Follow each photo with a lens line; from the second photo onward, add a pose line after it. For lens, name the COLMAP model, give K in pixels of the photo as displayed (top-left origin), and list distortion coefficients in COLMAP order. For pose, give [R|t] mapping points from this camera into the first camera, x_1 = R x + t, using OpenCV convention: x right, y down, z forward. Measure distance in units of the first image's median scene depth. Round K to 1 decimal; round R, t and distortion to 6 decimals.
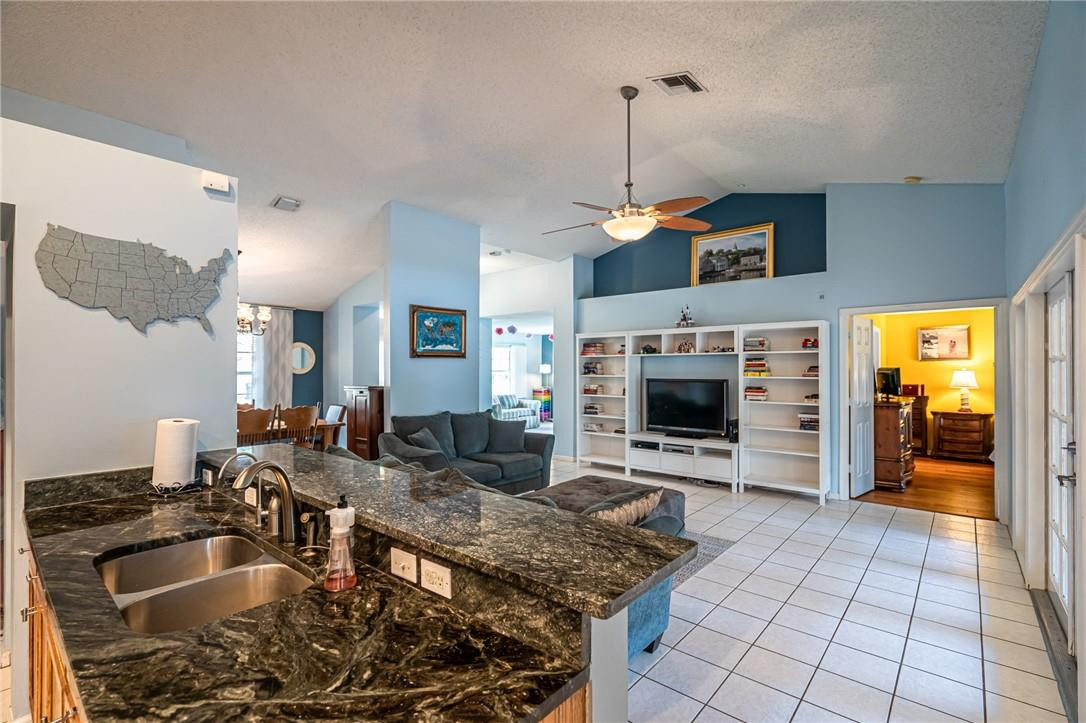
lens RADIAL K [[496.5, 0, 544.9], [0, 496.5, 366.5], [0, 0, 1]] dist [-0.002154, 0.001524]
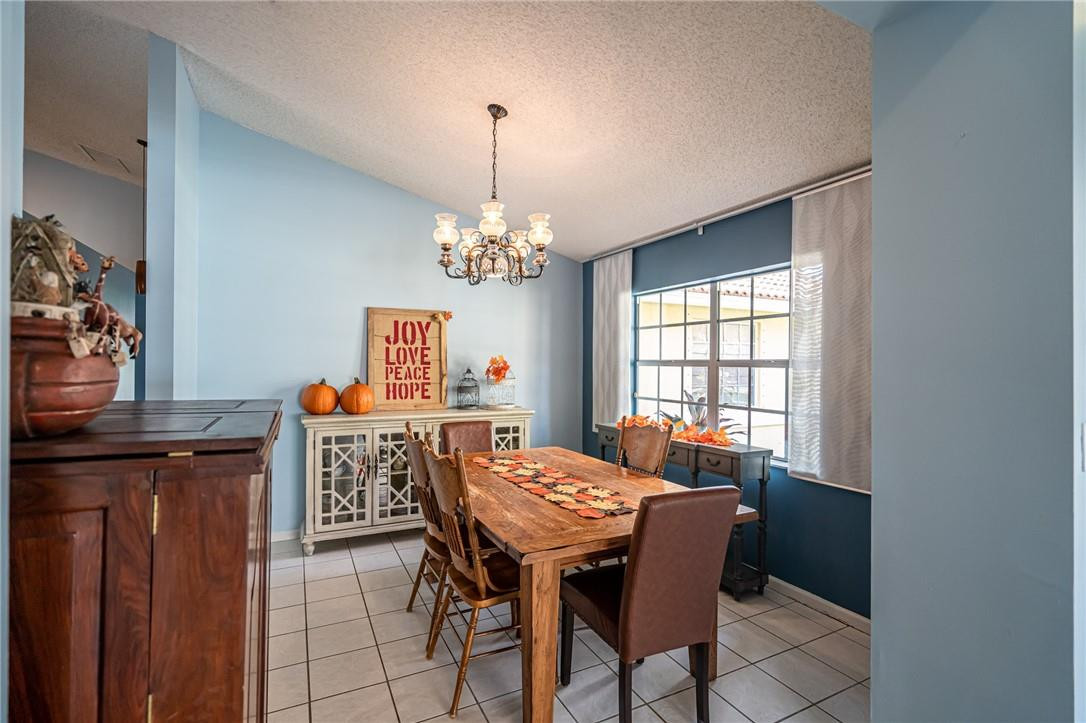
lens RADIAL K [[511.2, 0, 549.3], [0, 511.2, 355.9], [0, 0, 1]] dist [-0.003169, 0.001707]
pose [[-0.403808, -0.017730, -0.914672, -0.189562], [-0.001693, 0.999825, -0.018633, 0.018917], [0.914842, -0.005975, -0.403768, 1.288749]]
